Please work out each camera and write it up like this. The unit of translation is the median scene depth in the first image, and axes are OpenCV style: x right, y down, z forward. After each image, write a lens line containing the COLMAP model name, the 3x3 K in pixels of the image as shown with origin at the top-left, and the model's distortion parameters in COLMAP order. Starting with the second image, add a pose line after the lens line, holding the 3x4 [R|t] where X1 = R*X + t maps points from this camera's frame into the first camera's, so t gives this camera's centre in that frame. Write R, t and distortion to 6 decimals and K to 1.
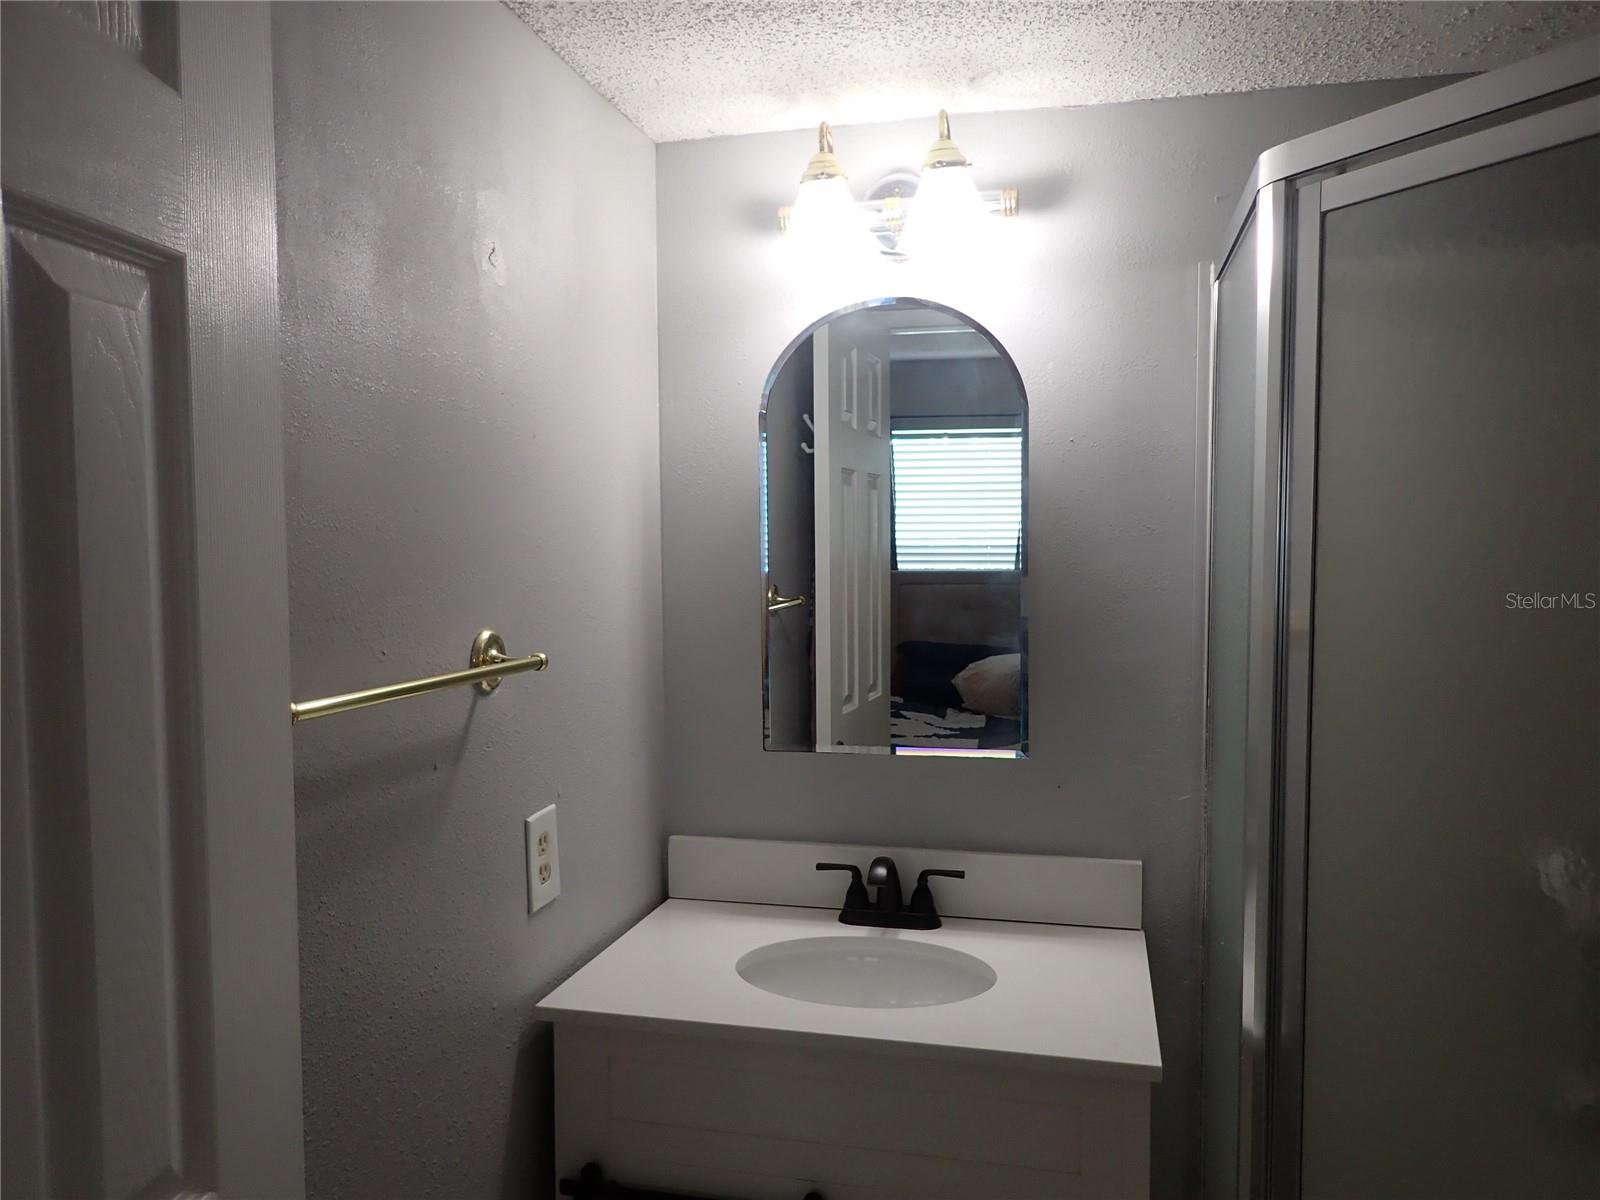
lens RADIAL K [[1203.5, 0, 803.4], [0, 1203.5, 606.3], [0, 0, 1]] dist [0.016564, -0.002562]
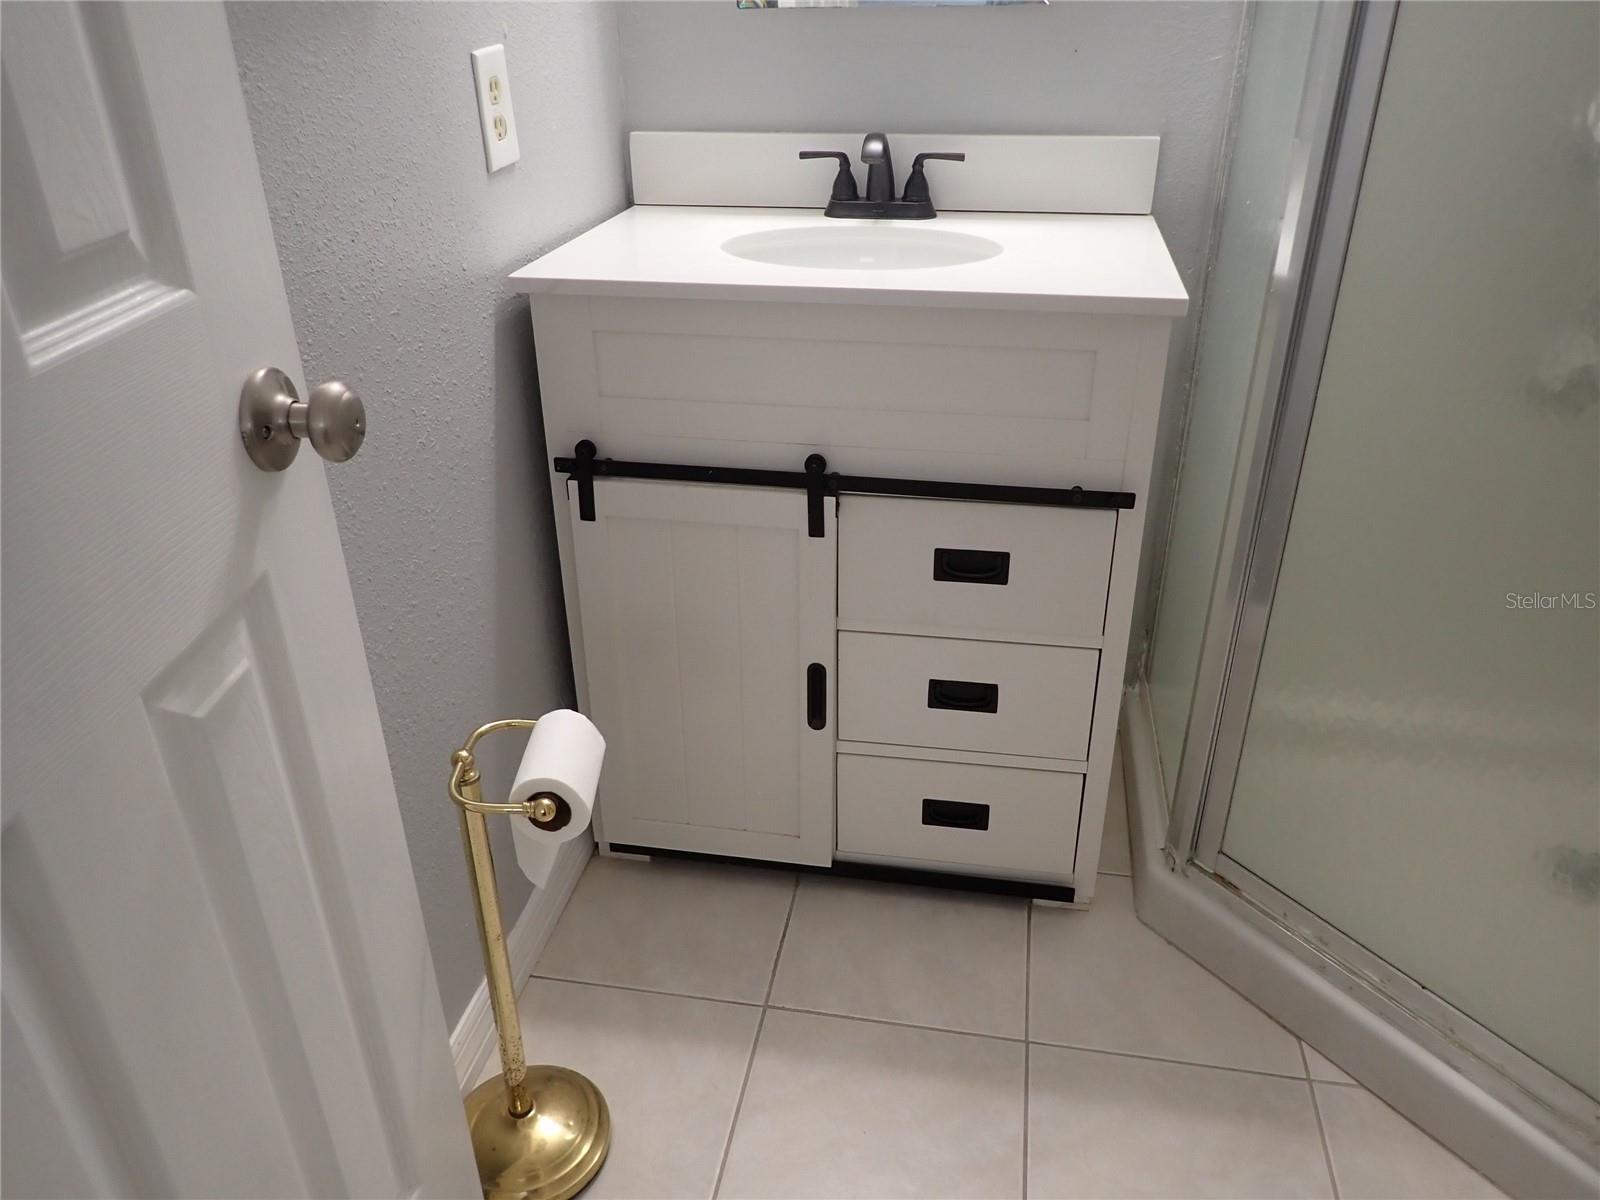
lens RADIAL K [[1203.5, 0, 803.4], [0, 1203.5, 606.3], [0, 0, 1]] dist [0.016564, -0.002562]
pose [[0.998088, -0.032257, 0.052732, -0.047374], [0.006879, 0.905708, 0.423846, 0.147951], [-0.061431, -0.422673, 0.904198, 0.046050]]
